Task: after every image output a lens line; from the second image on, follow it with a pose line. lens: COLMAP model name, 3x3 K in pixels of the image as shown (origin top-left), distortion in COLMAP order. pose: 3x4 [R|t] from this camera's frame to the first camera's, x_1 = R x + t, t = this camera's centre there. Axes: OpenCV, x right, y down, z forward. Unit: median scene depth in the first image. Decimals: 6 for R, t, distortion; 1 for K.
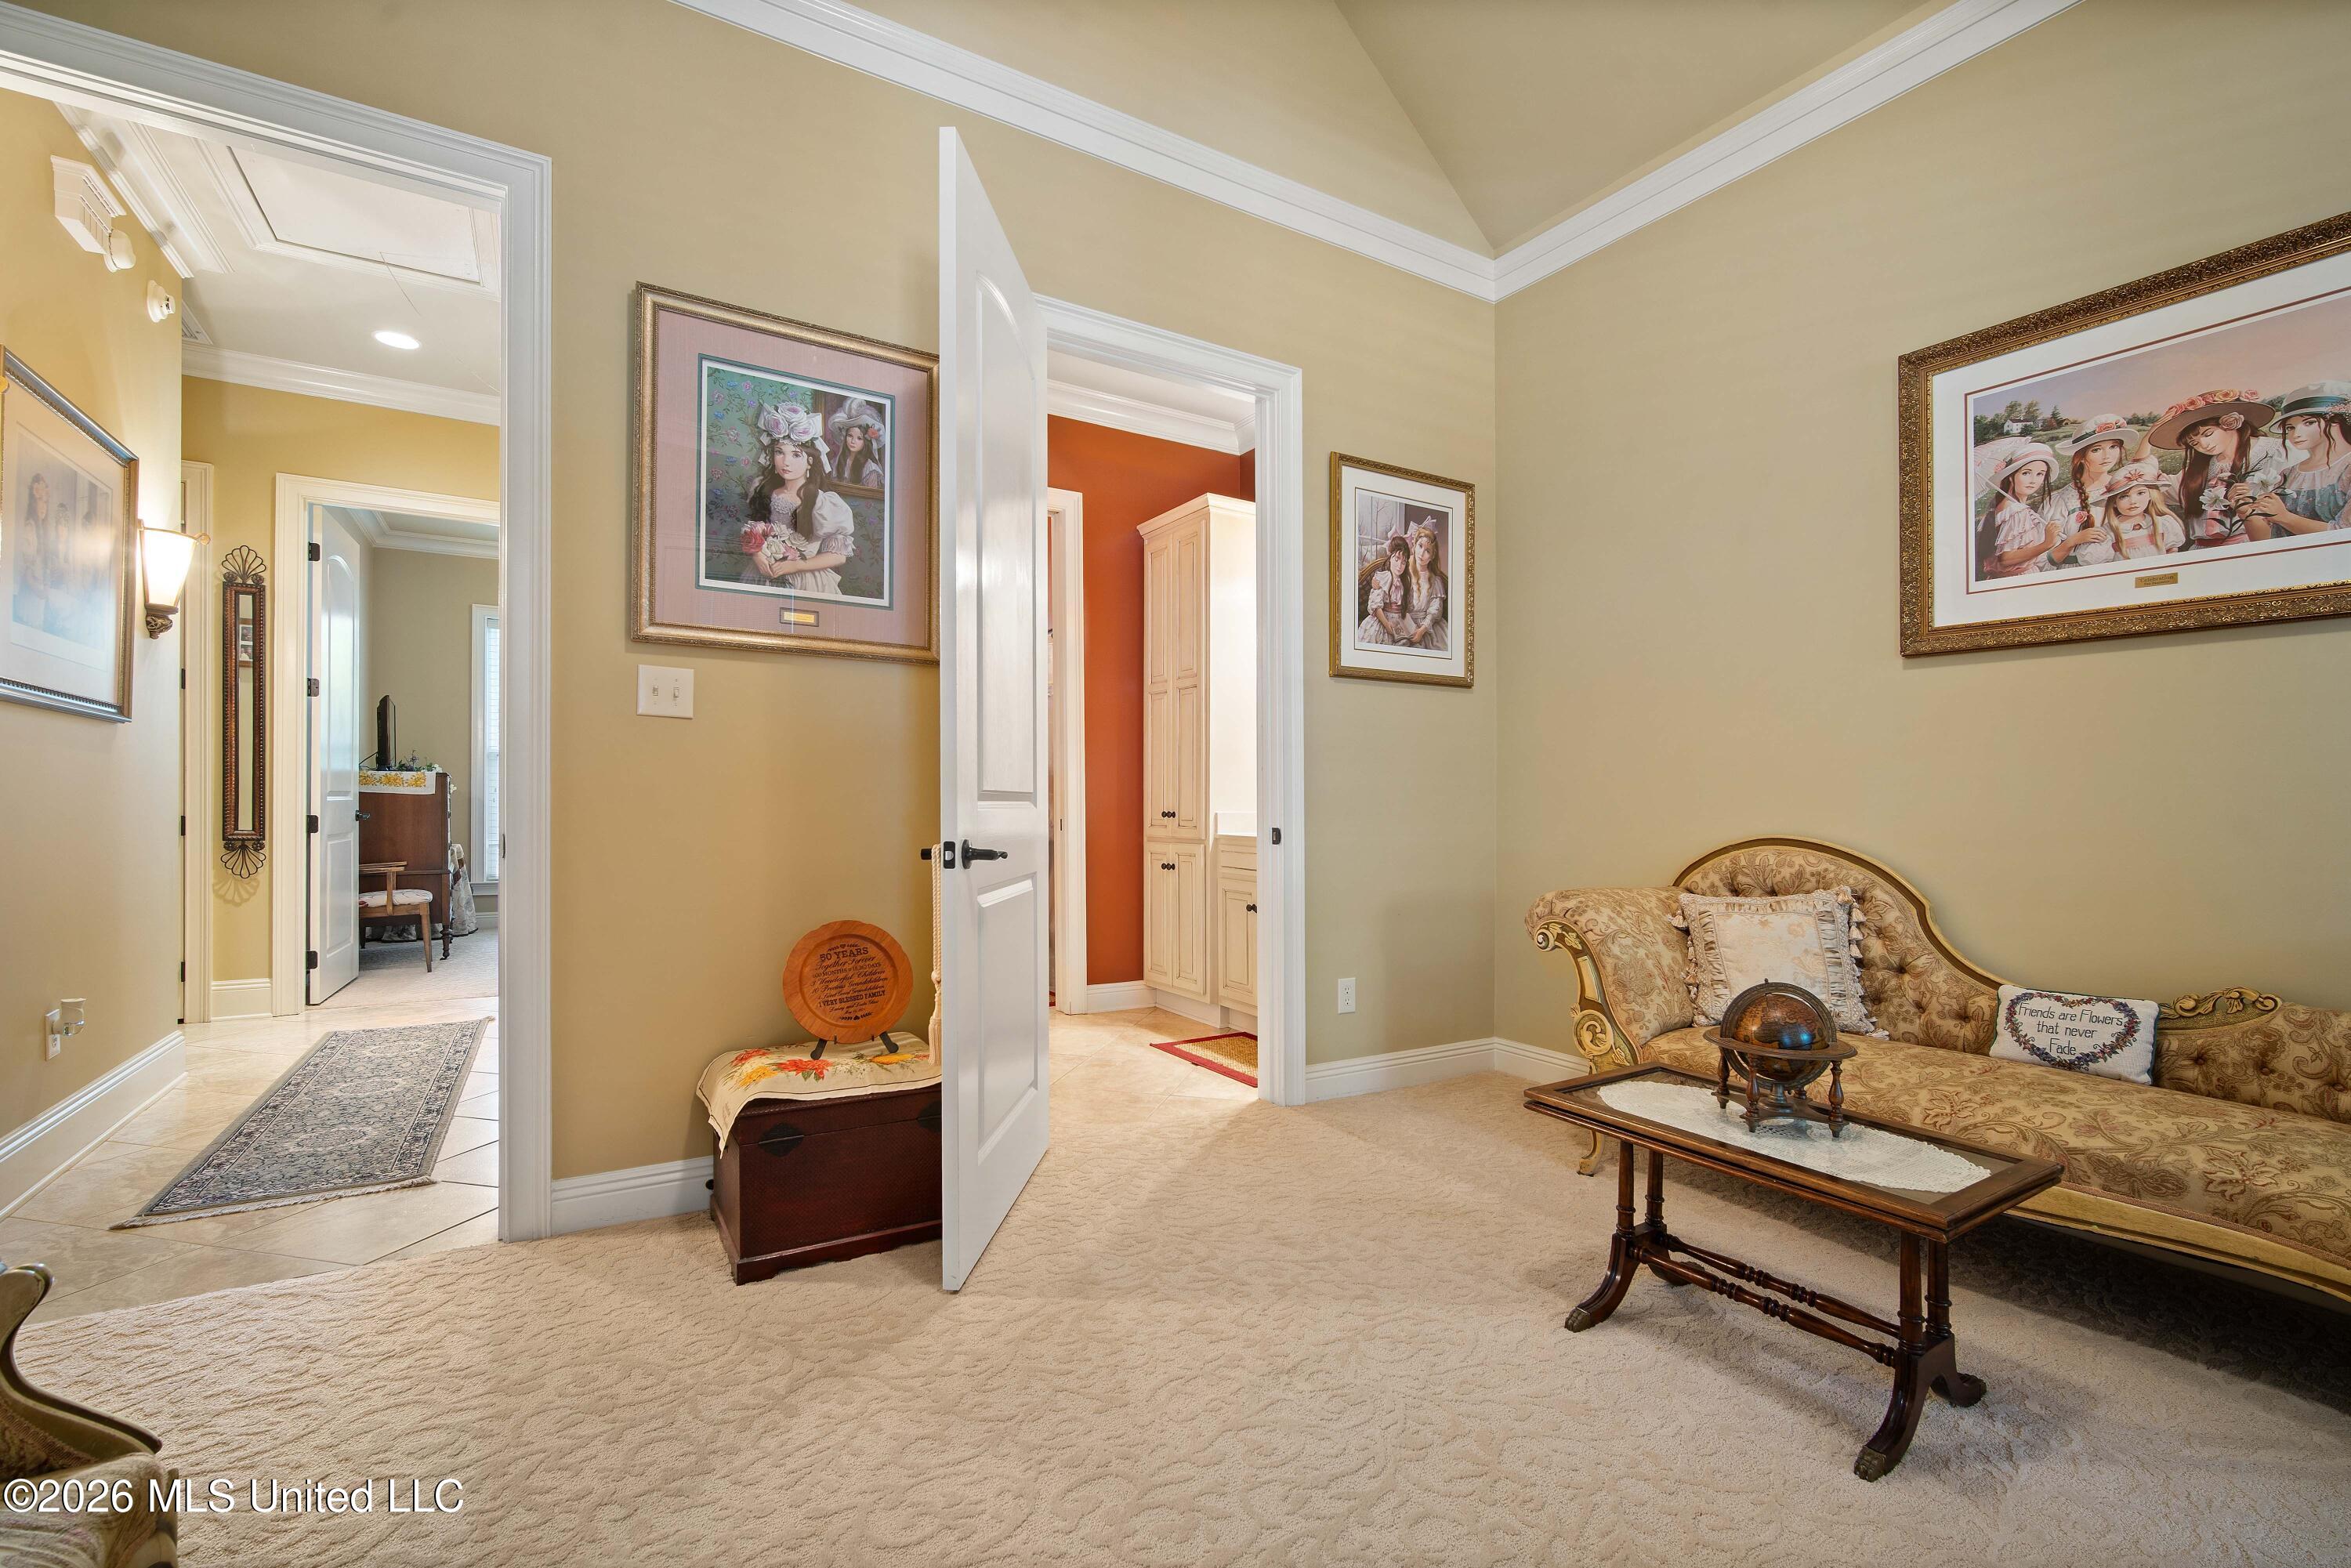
lens RADIAL K [[1040.8, 0, 1186.7], [0, 1040.8, 790.3], [0, 0, 1]] dist [-0.012590, 0.004456]
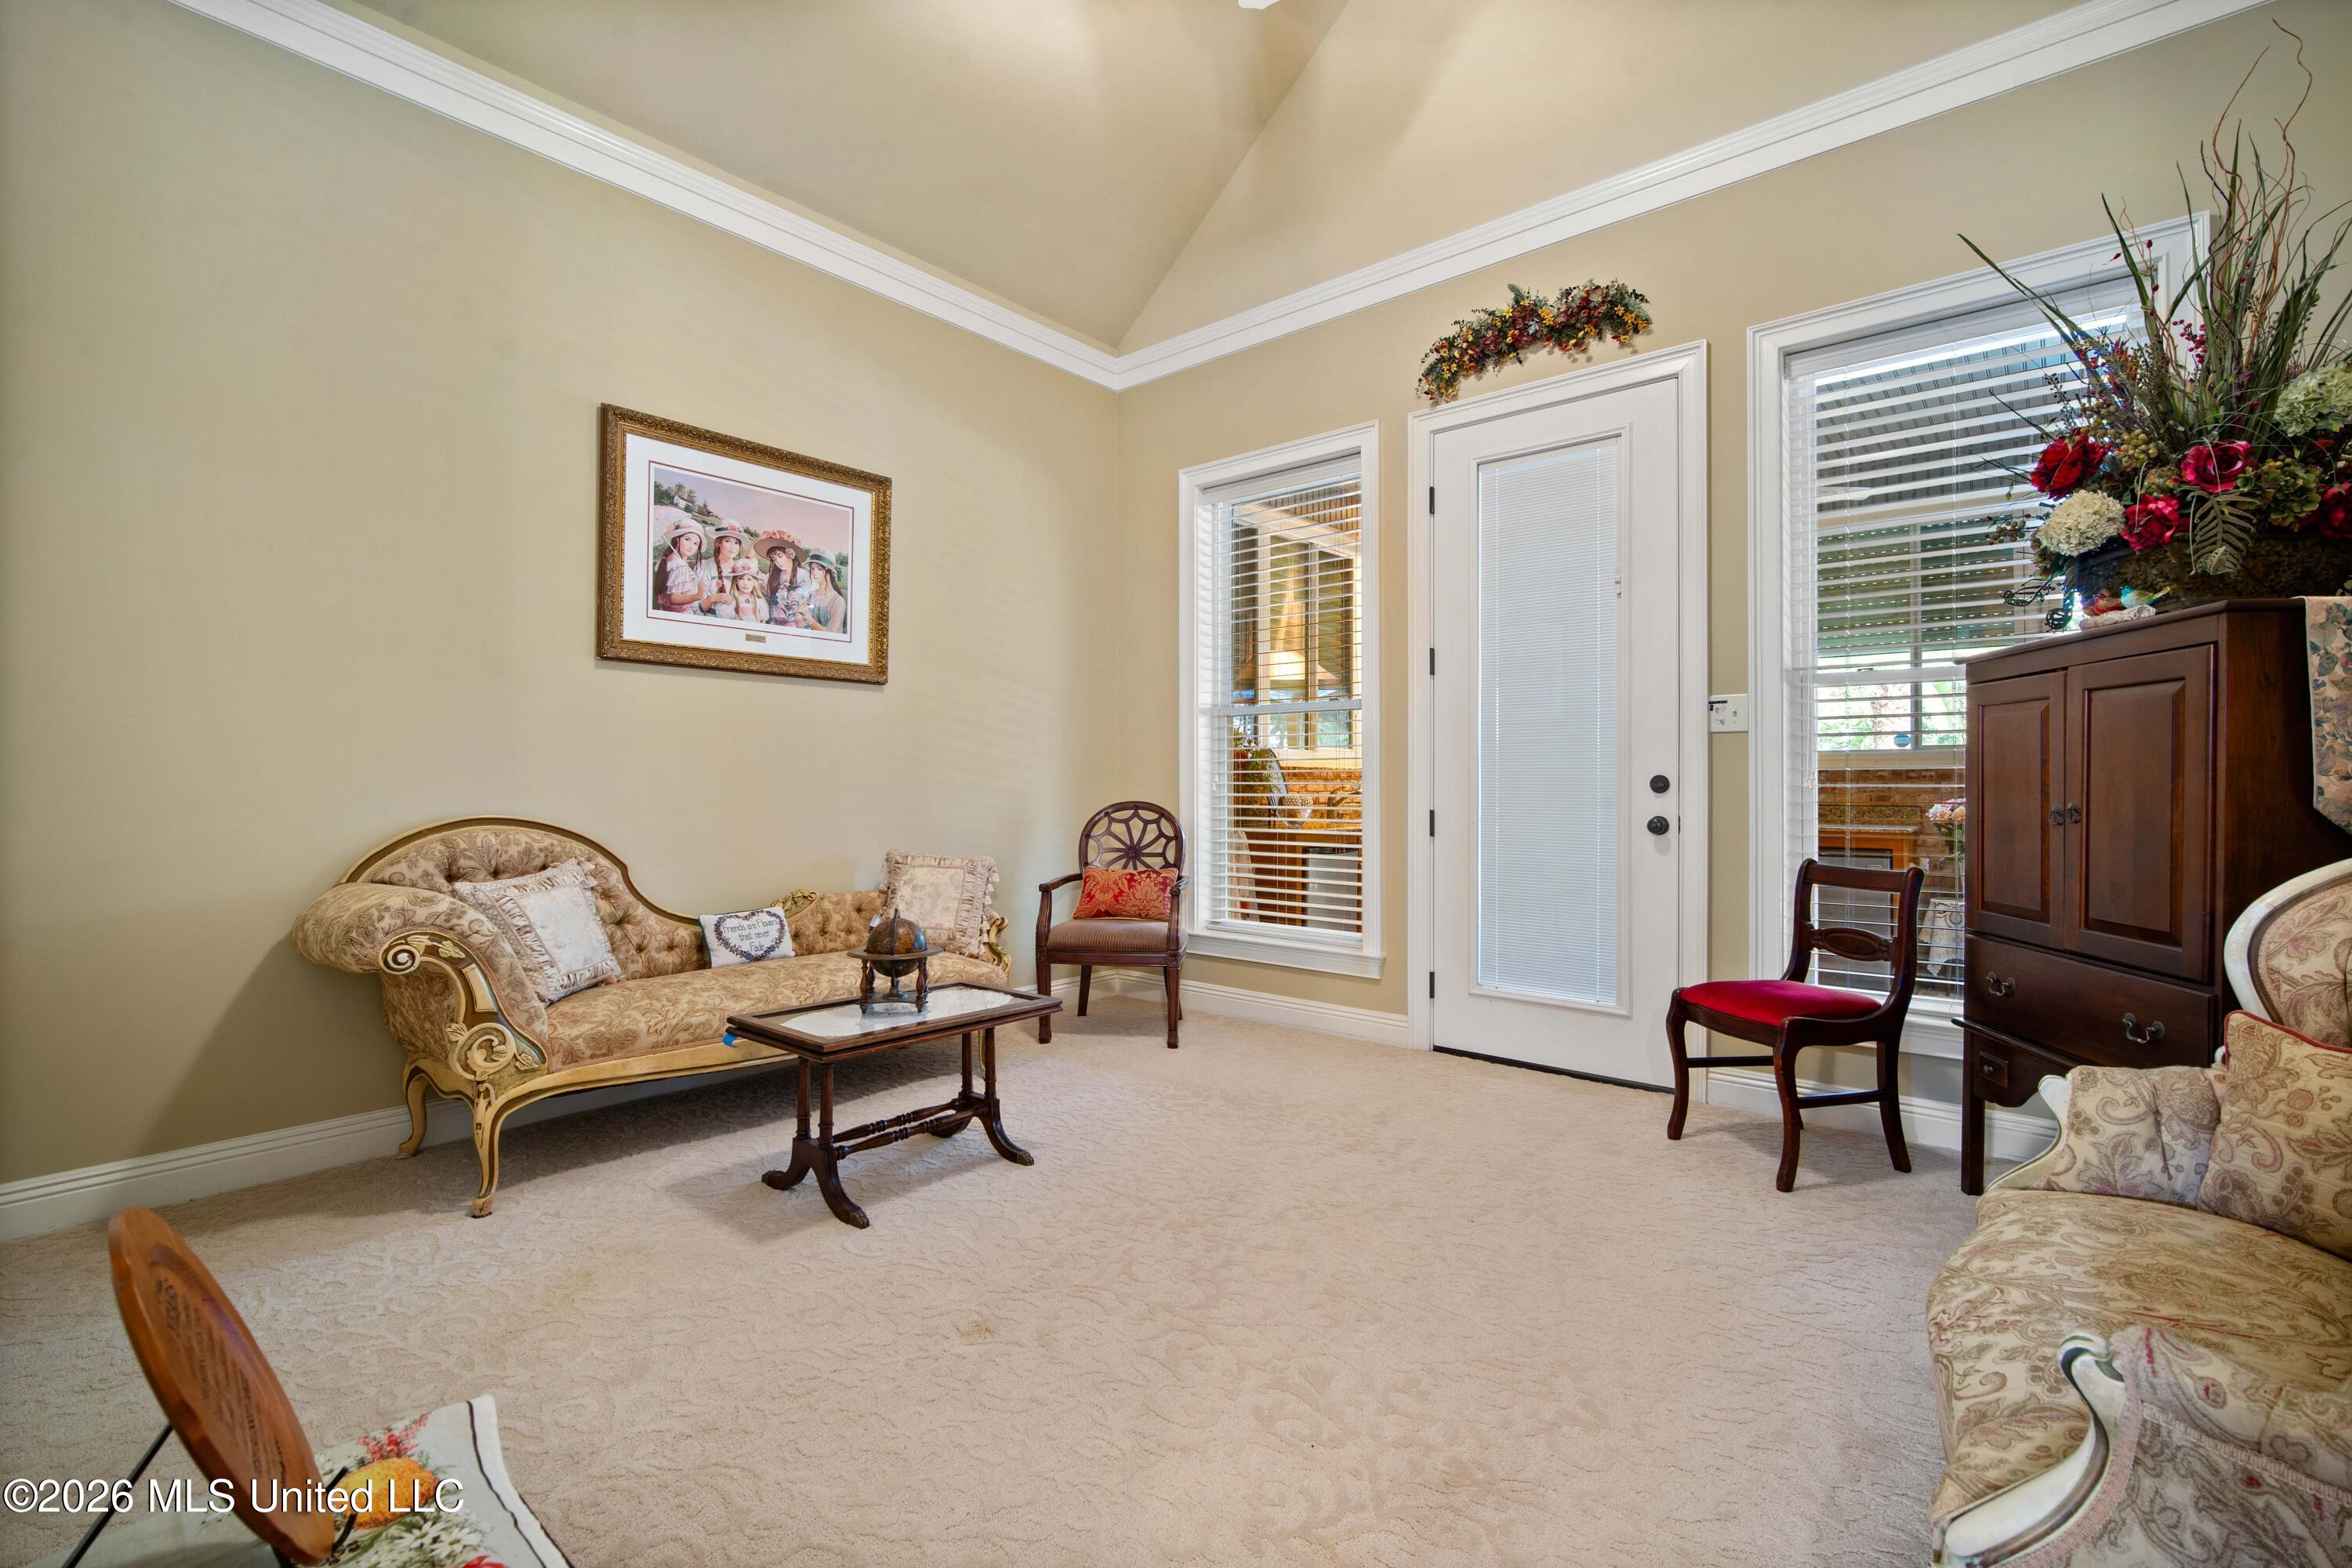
lens RADIAL K [[1029.0, 0, 1165.5], [0, 1029.0, 771.7], [0, 0, 1]] dist [-0.028045, 0.000181]
pose [[-0.302864, 0.006311, 0.953013, -0.680097], [-0.008794, 0.999917, -0.009416, 0.006129], [-0.952993, -0.011233, -0.302784, 0.830927]]
